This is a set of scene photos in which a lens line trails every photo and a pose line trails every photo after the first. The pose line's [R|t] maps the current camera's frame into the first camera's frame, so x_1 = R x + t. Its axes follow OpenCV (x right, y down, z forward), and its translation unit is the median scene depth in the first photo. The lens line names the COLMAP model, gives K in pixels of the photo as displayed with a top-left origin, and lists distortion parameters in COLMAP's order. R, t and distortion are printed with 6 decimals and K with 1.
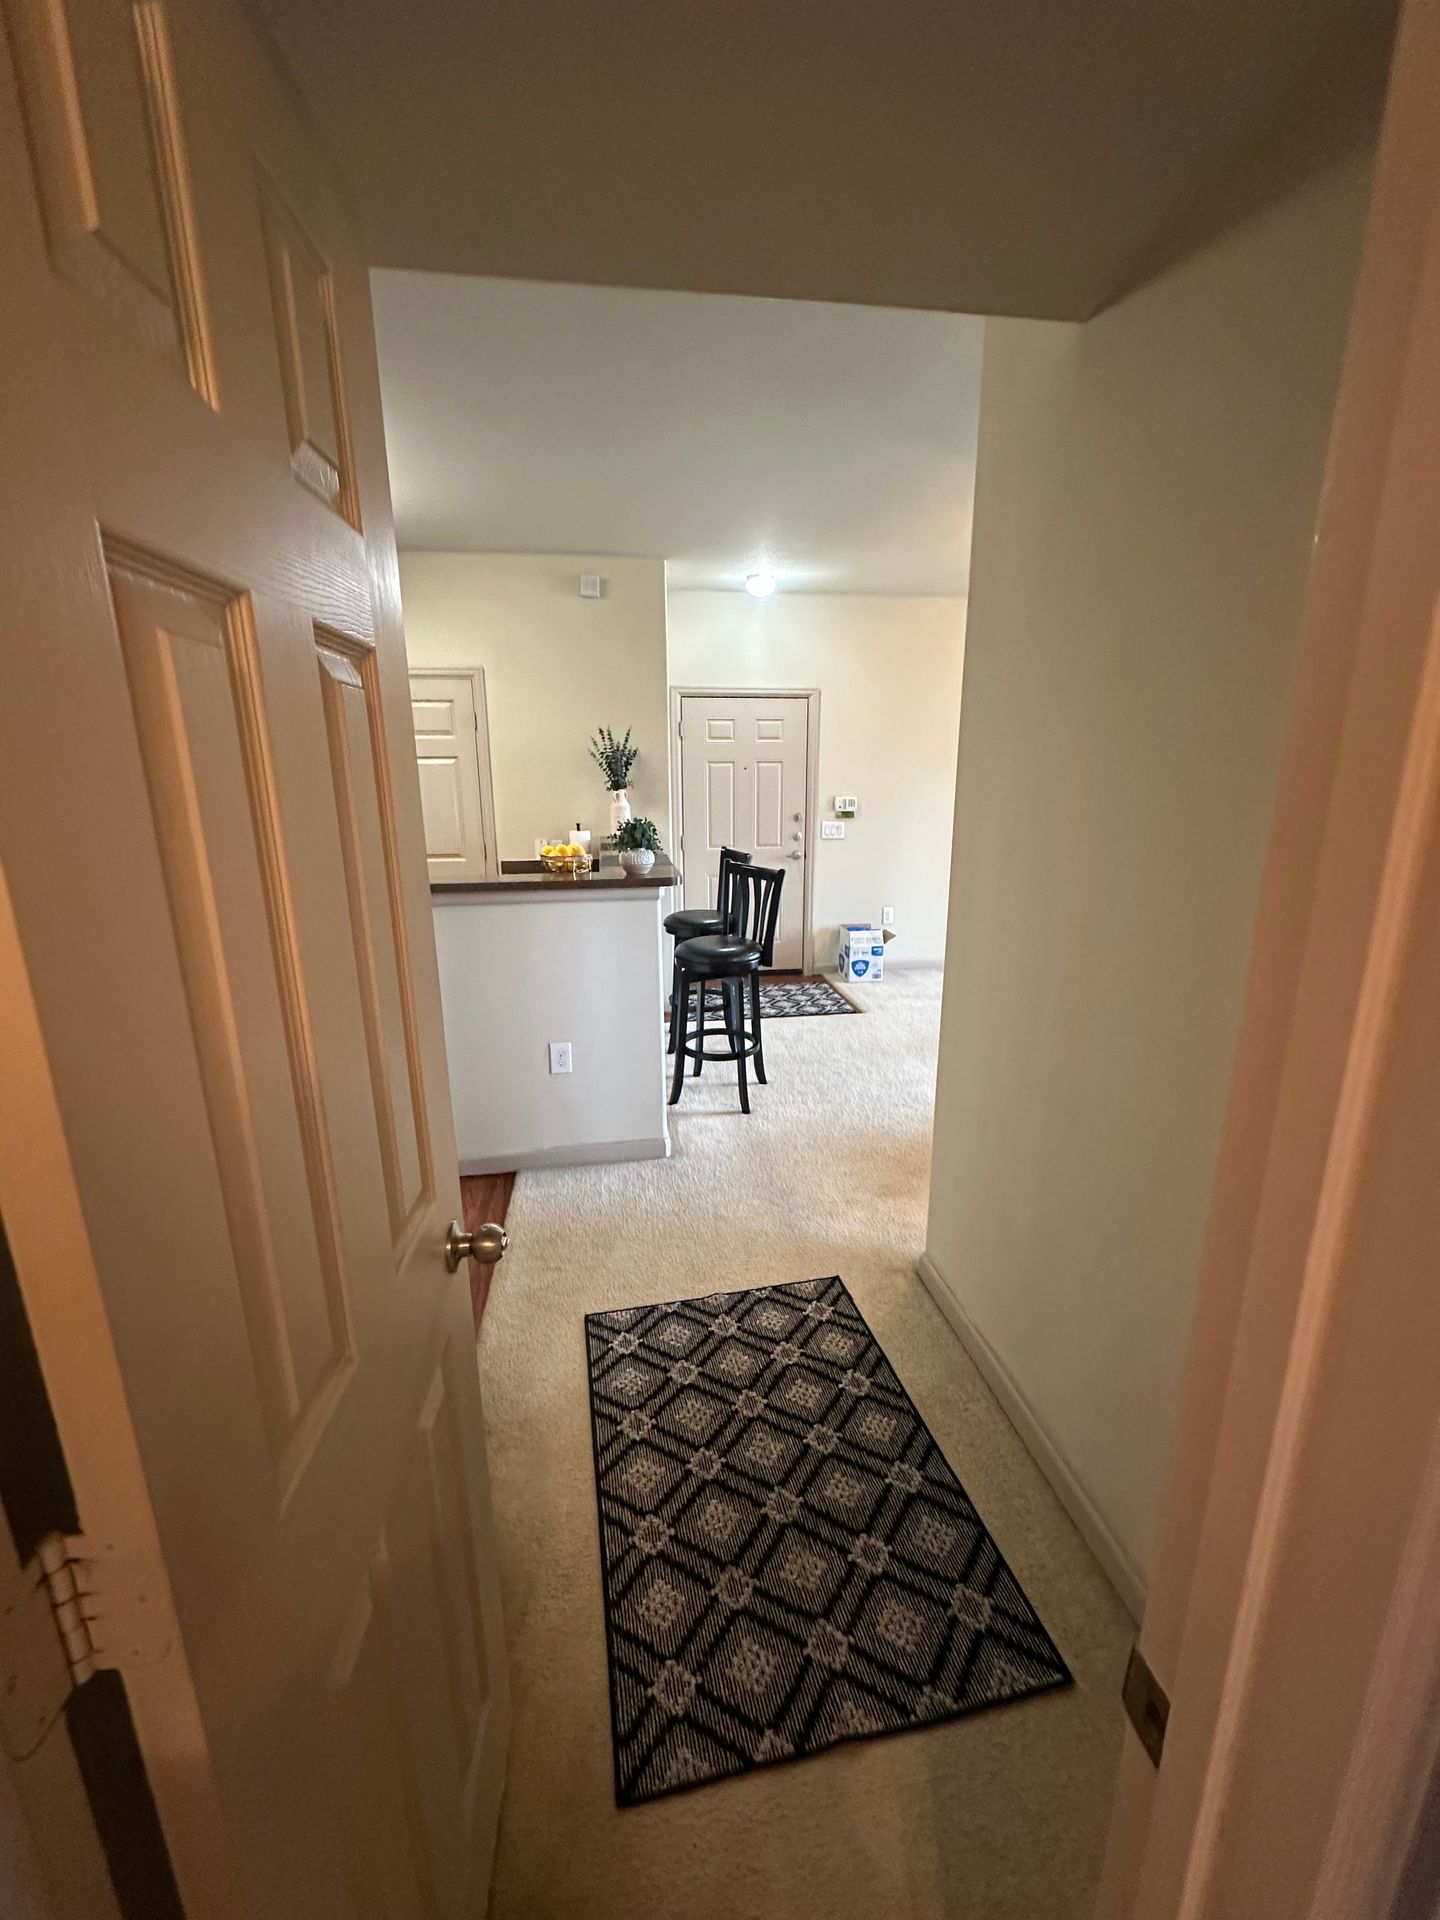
lens RADIAL K [[766.6, 0, 708.6], [0, 766.6, 962.9], [0, 0, 1]] dist [-0.000999, 0.000159]
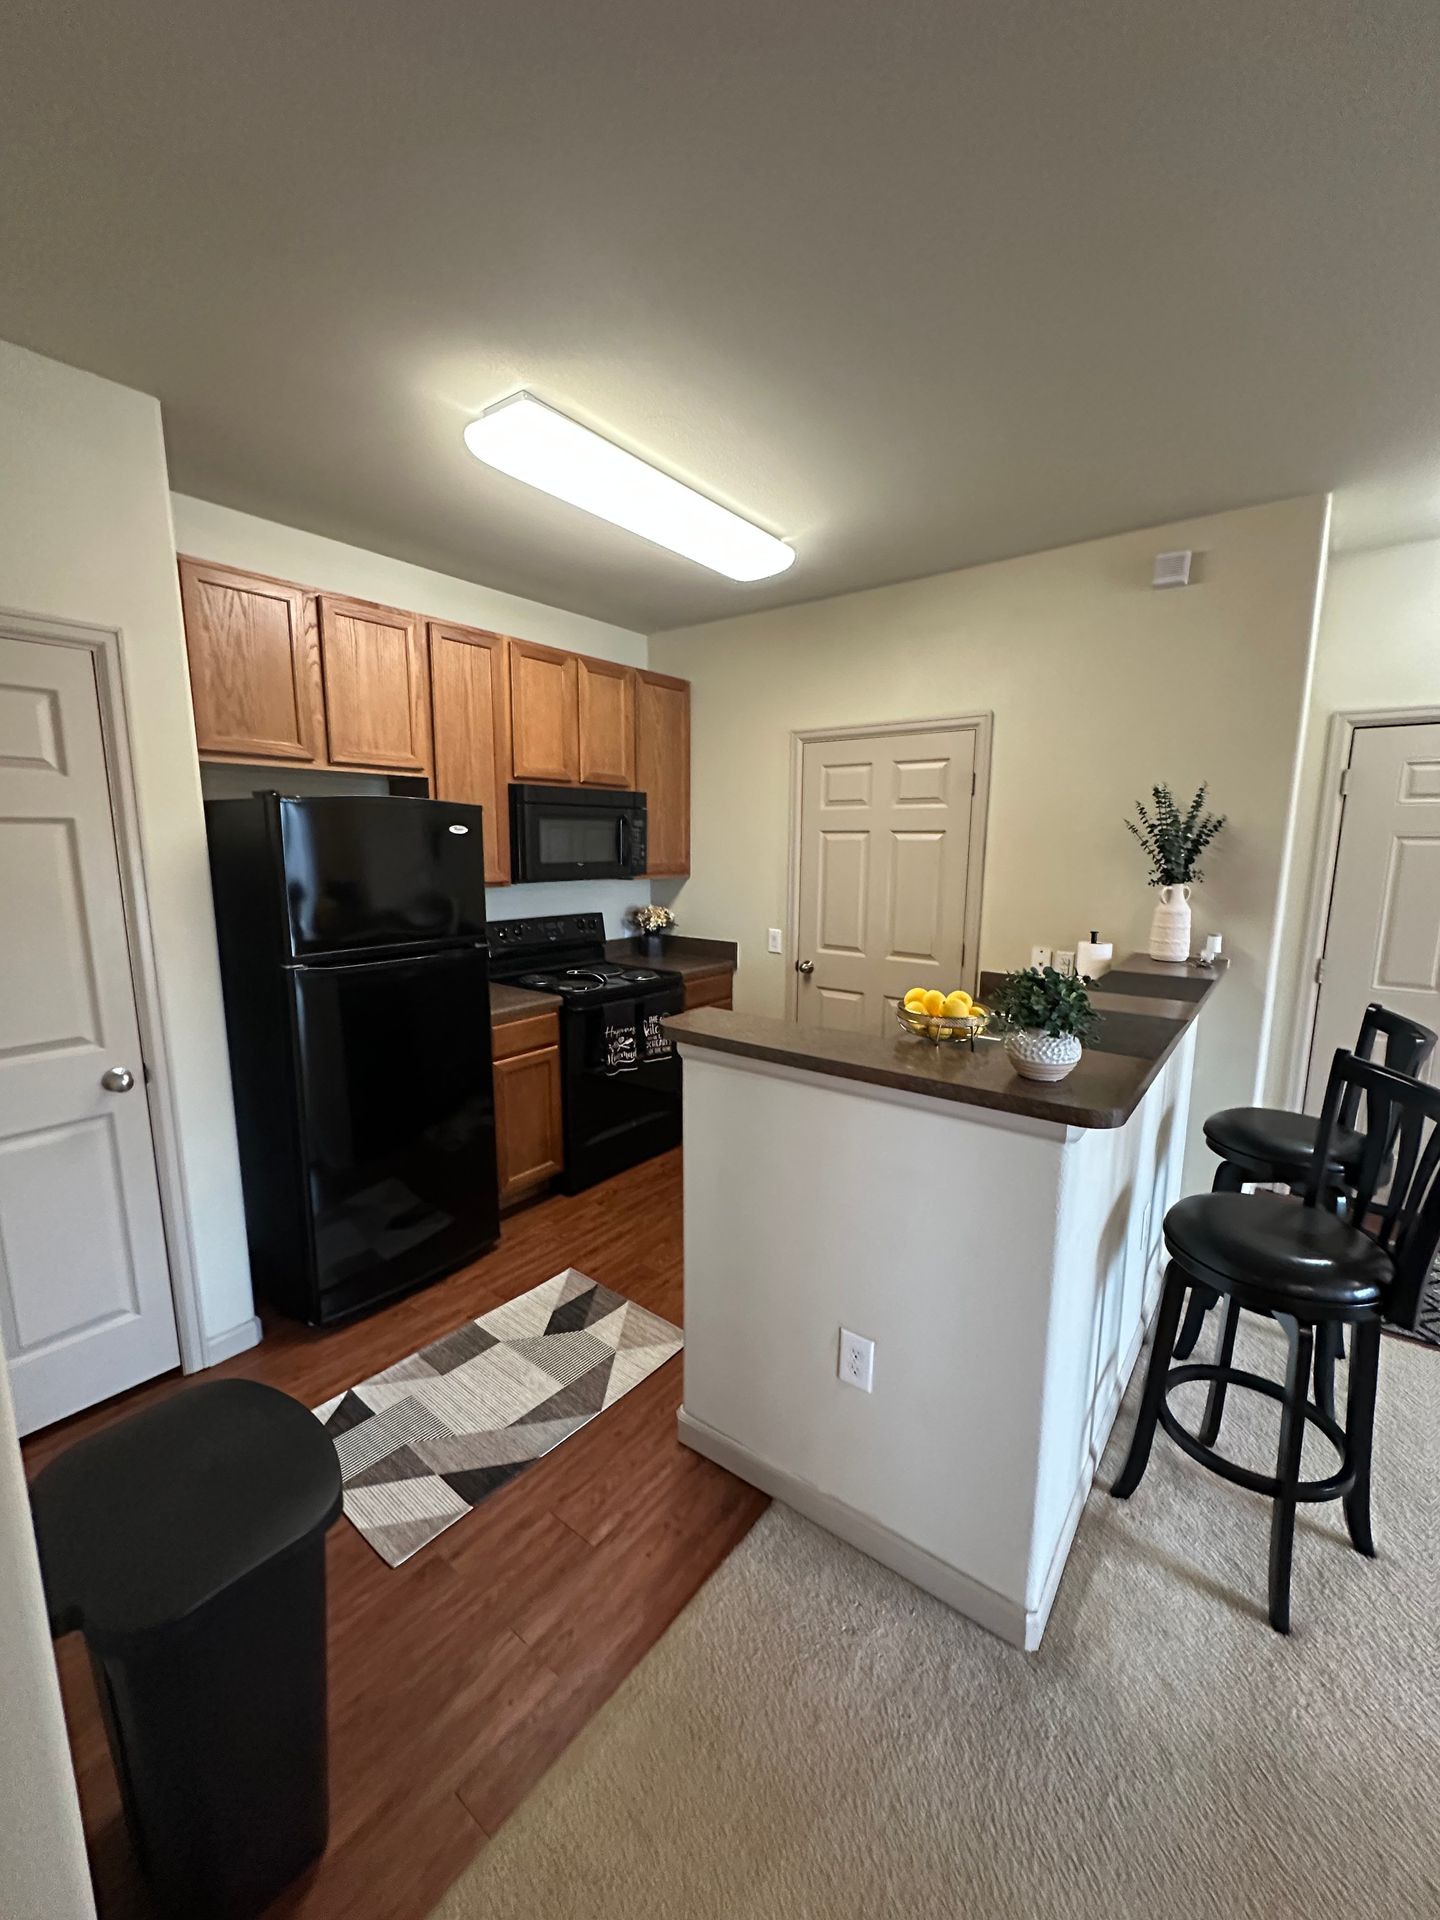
lens RADIAL K [[766.6, 0, 713.1], [0, 766.6, 961.1], [0, 0, 1]] dist [-0.000999, 0.000159]
pose [[0.700859, 0.123788, -0.702476, 0.065882], [-0.176228, 0.984346, -0.002365, -0.100676], [0.691187, 0.125454, 0.711703, 0.319573]]
